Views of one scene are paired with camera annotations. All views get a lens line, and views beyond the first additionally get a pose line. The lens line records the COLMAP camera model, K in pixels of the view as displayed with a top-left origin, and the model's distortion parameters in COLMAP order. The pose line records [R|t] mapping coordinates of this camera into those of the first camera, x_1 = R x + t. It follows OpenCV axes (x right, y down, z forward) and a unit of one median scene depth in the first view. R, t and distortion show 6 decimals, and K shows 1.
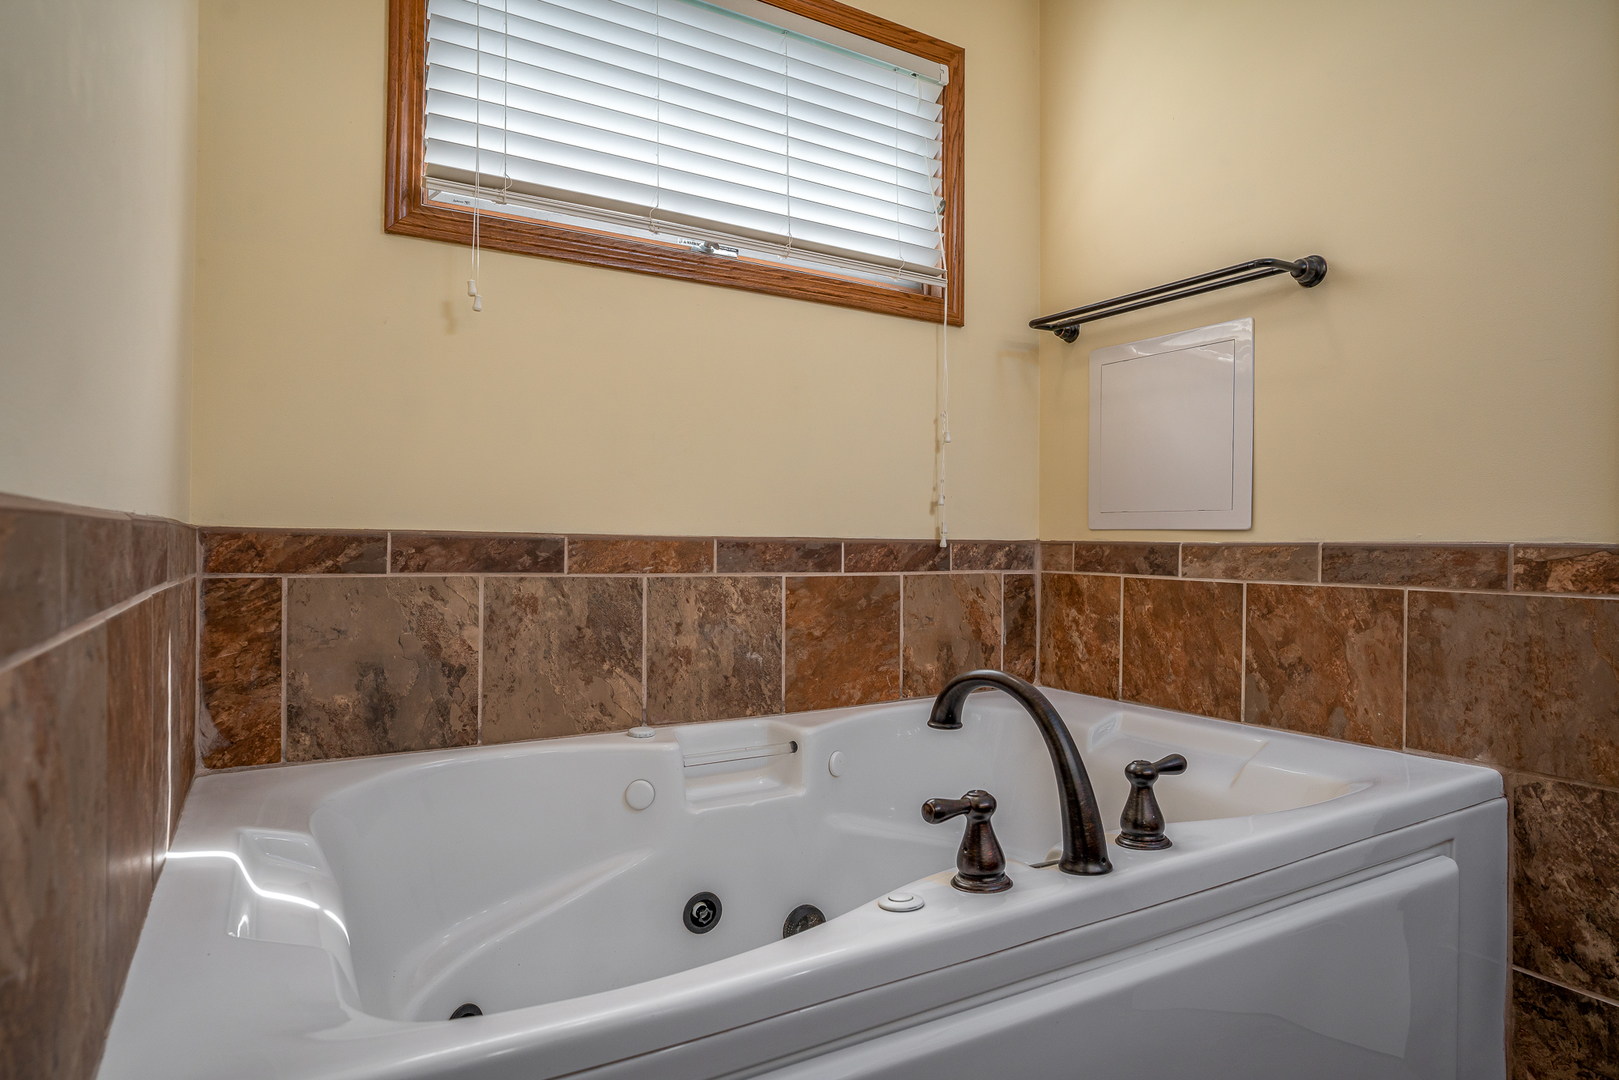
lens RADIAL K [[929.3, 0, 809.5], [0, 929.3, 540.0], [0, 0, 1]] dist [-0.026748, -0.000044]
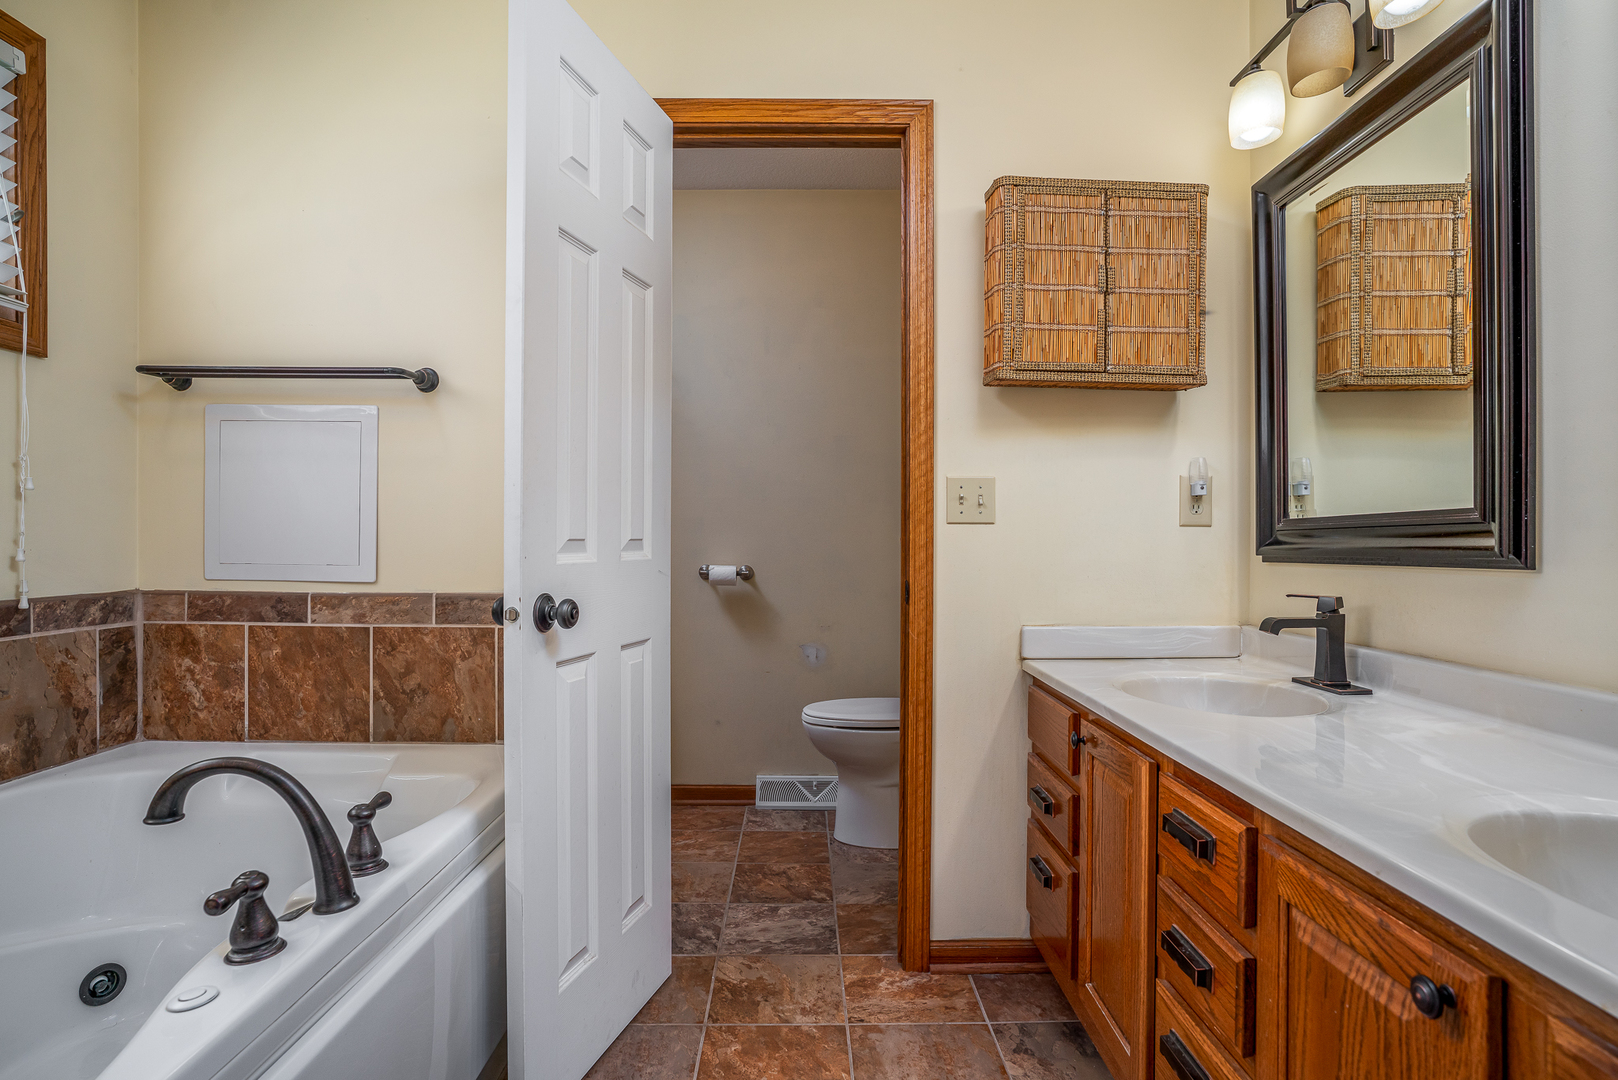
lens RADIAL K [[848.0, 0, 809.0], [0, 848.0, 540.0], [0, 0, 1]] dist [0.011979, 0.001720]
pose [[0.515678, 0.001978, 0.856780, -0.181672], [-0.015178, 0.999861, 0.006827, -0.079197], [-0.856648, -0.016525, 0.515637, -0.067421]]
